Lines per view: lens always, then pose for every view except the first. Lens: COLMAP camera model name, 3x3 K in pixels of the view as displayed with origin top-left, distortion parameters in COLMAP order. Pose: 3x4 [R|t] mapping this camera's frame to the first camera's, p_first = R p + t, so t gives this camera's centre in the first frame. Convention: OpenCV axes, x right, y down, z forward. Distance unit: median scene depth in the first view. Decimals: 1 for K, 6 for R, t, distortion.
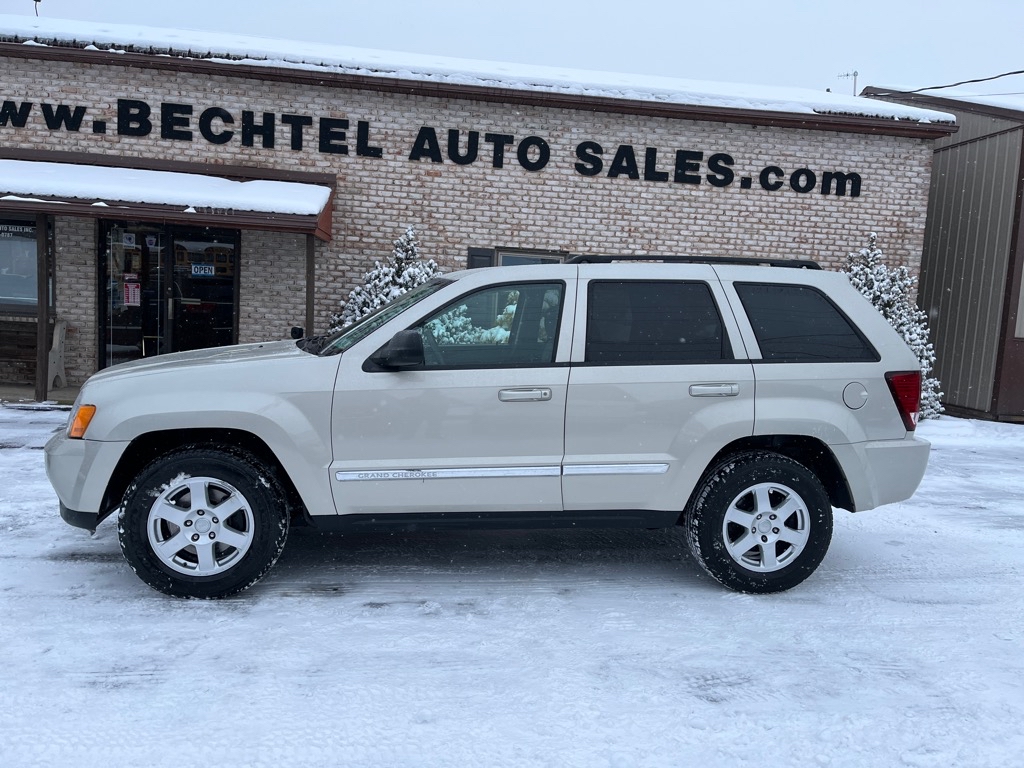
lens RADIAL K [[776.4, 0, 504.7], [0, 776.4, 391.1], [0, 0, 1]] dist [0.064135, -0.067887]
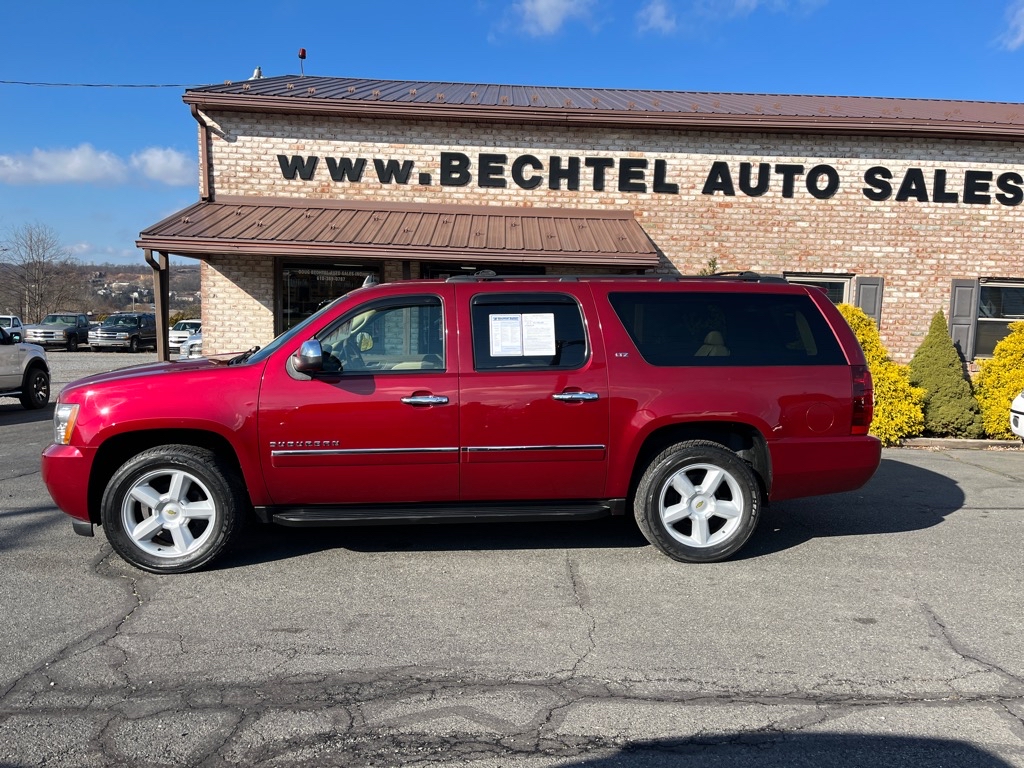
lens RADIAL K [[776.4, 0, 517.2], [0, 776.4, 386.5], [0, 0, 1]] dist [0.064135, -0.067887]
pose [[0.995506, -0.018663, -0.092839, -0.272365], [0.017552, 0.999764, -0.012770, -0.027675], [0.093056, 0.011083, 0.995599, -0.063210]]
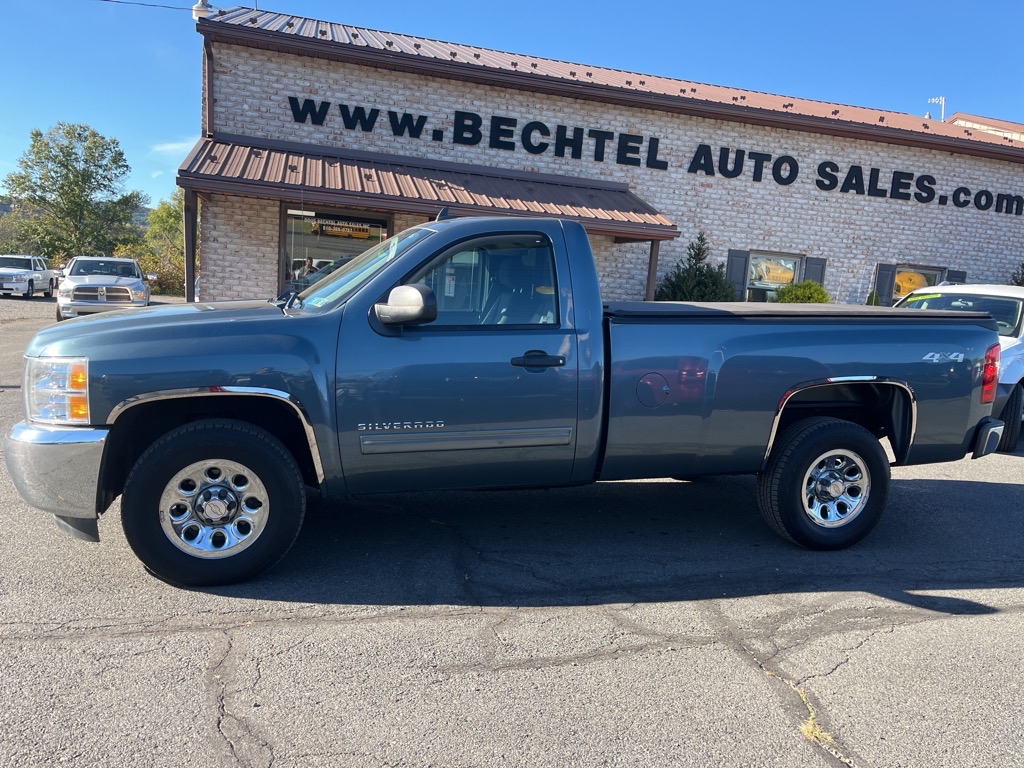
lens RADIAL K [[776.4, 0, 517.3], [0, 776.4, 383.9], [0, 0, 1]] dist [0.064135, -0.067887]
pose [[0.989593, 0.002797, 0.143866, -0.526904], [-0.007416, 0.999474, 0.031578, -0.019487], [-0.143702, -0.032316, 0.989093, -0.109721]]
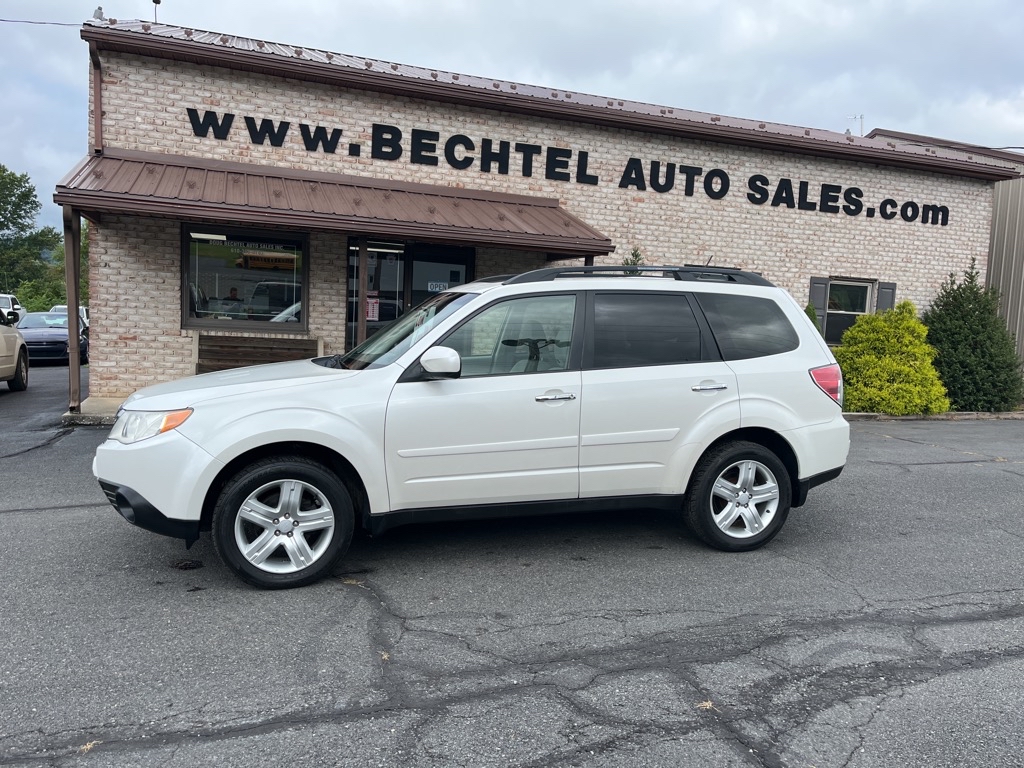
lens RADIAL K [[776.4, 0, 517.4], [0, 776.4, 384.5], [0, 0, 1]] dist [0.064135, -0.067887]
pose [[0.974009, -0.027094, 0.224883, -0.512496], [0.028069, 0.999605, -0.001139, -0.017646], [-0.224764, 0.007422, 0.974385, -0.046912]]
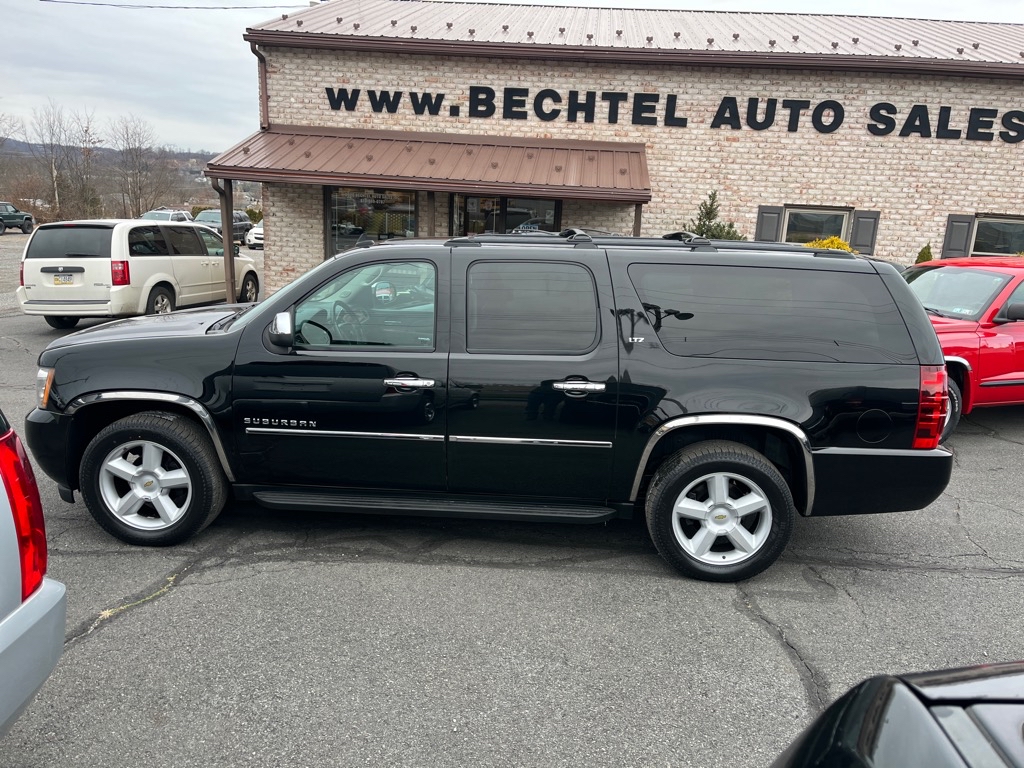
lens RADIAL K [[776.4, 0, 518.0], [0, 776.4, 386.4], [0, 0, 1]] dist [0.064135, -0.067887]
pose [[0.980300, 0.039313, -0.193561, -0.158864], [-0.016705, 0.992982, 0.117078, -0.053103], [0.196805, -0.111538, 0.974077, -0.188631]]
